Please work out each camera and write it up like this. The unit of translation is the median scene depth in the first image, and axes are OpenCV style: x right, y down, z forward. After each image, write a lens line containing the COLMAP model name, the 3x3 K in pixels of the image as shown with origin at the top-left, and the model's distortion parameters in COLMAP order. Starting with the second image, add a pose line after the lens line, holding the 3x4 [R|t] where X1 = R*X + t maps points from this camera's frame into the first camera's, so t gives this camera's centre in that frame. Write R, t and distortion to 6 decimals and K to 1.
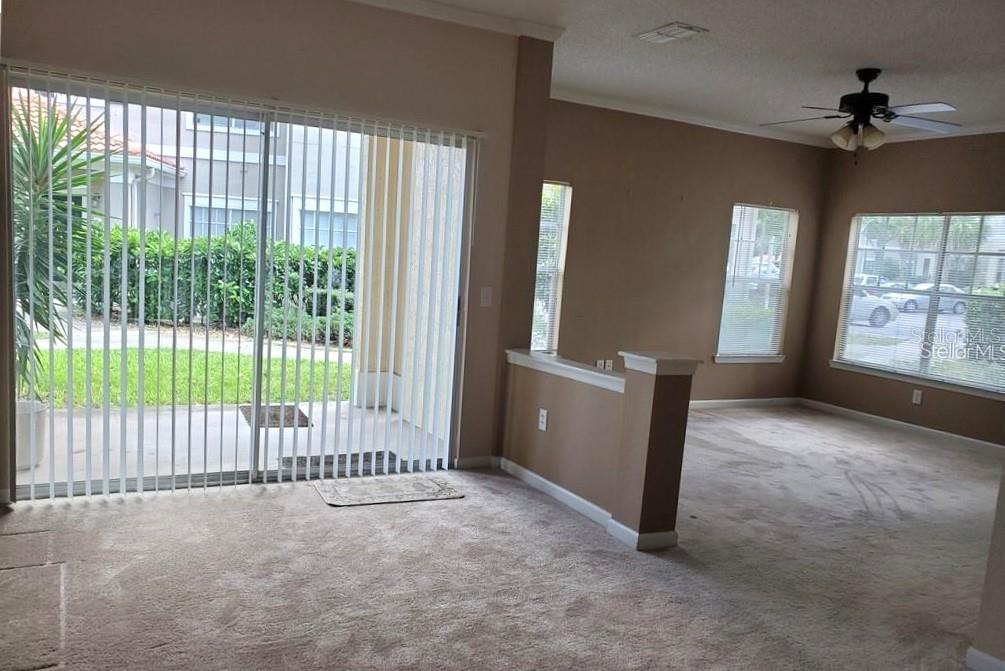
lens RADIAL K [[798.7, 0, 482.1], [0, 798.7, 356.9], [0, 0, 1]] dist [0.090448, -0.161580]
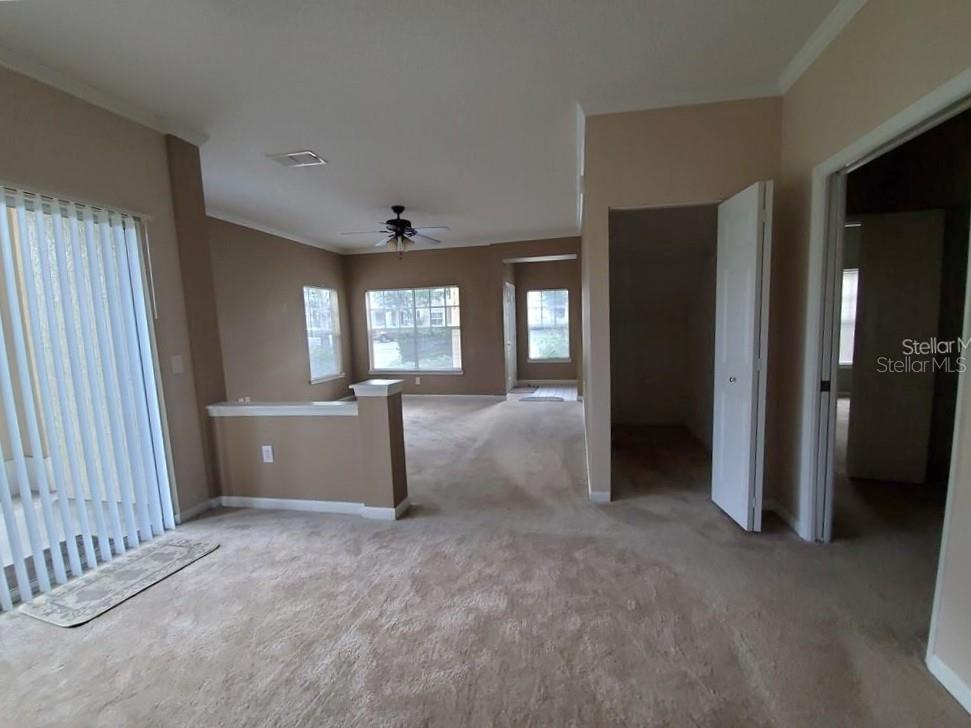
lens RADIAL K [[409.8, 0, 500.8], [0, 409.8, 369.5], [0, 0, 1]] dist [0.020445, -0.021176]
pose [[0.625938, -0.175427, 0.759886, -0.160148], [0.177639, 0.980830, 0.080108, -0.036775], [-0.759372, 0.084842, 0.645101, 0.307319]]
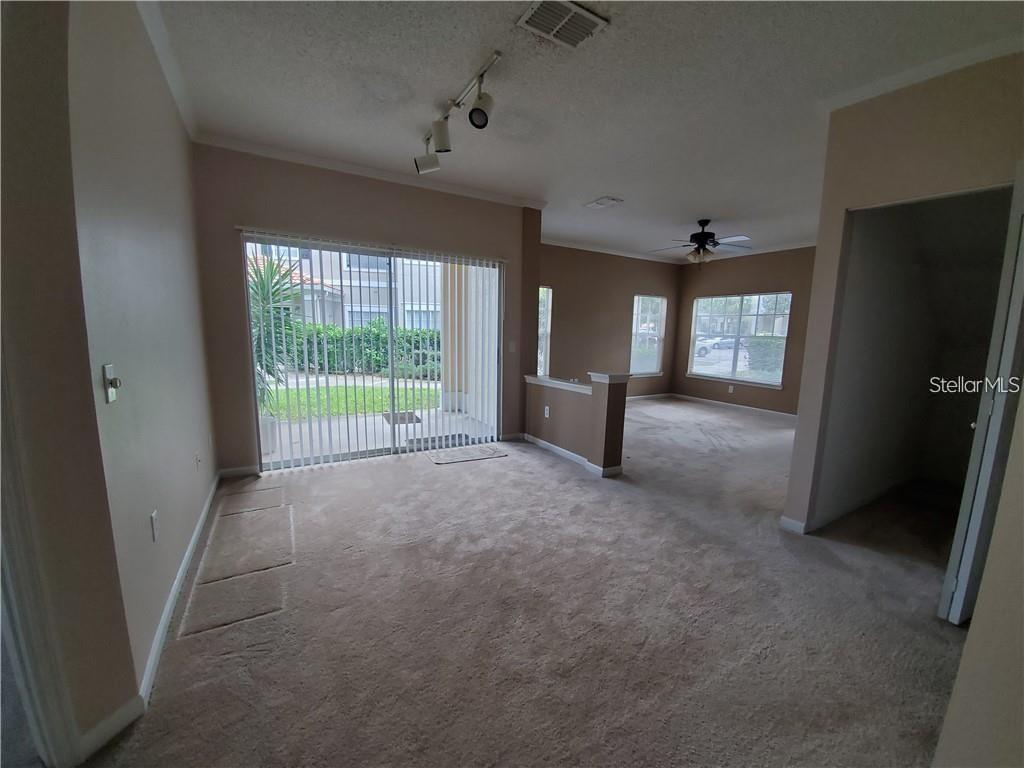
lens RADIAL K [[408.7, 0, 524.0], [0, 408.7, 391.0], [0, 0, 1]] dist [0.015660, -0.018102]
pose [[0.997344, -0.054619, 0.048188, -0.021029], [0.053641, 0.998332, 0.021357, 0.007029], [-0.049274, -0.018715, 0.998610, 0.046550]]
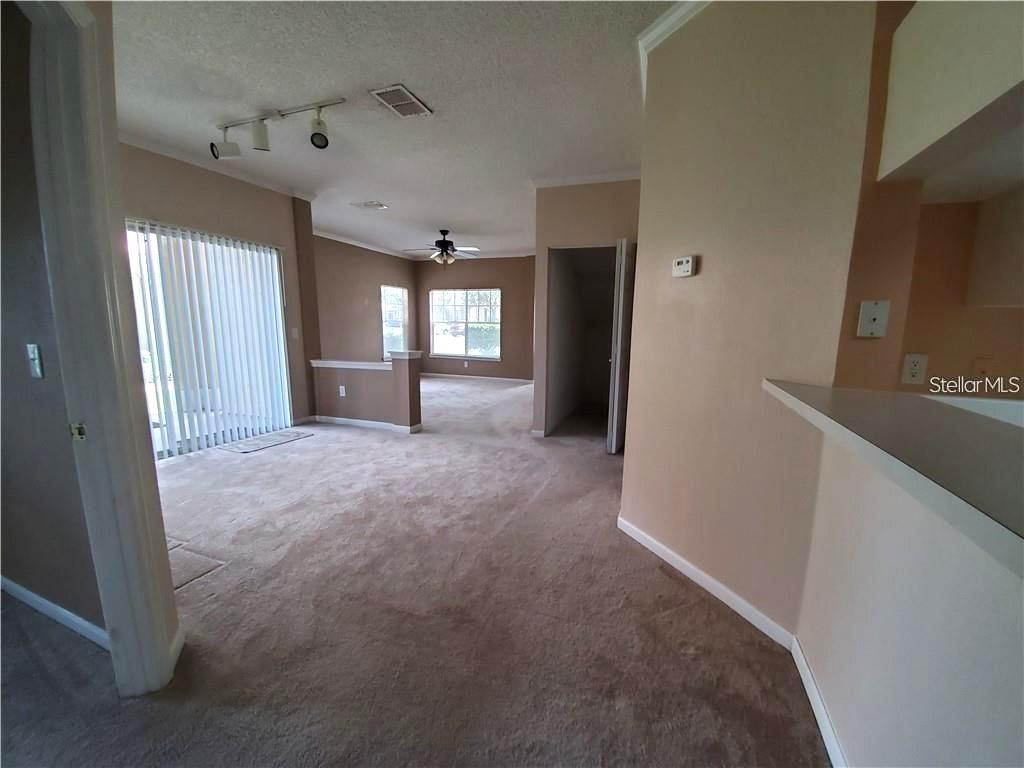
lens RADIAL K [[408.7, 0, 524.0], [0, 408.7, 391.0], [0, 0, 1]] dist [0.015660, -0.018102]
pose [[0.739434, -0.164953, 0.652709, -0.269724], [0.121191, 0.986294, 0.111964, 0.017108], [-0.662232, -0.003688, 0.749290, -0.104003]]
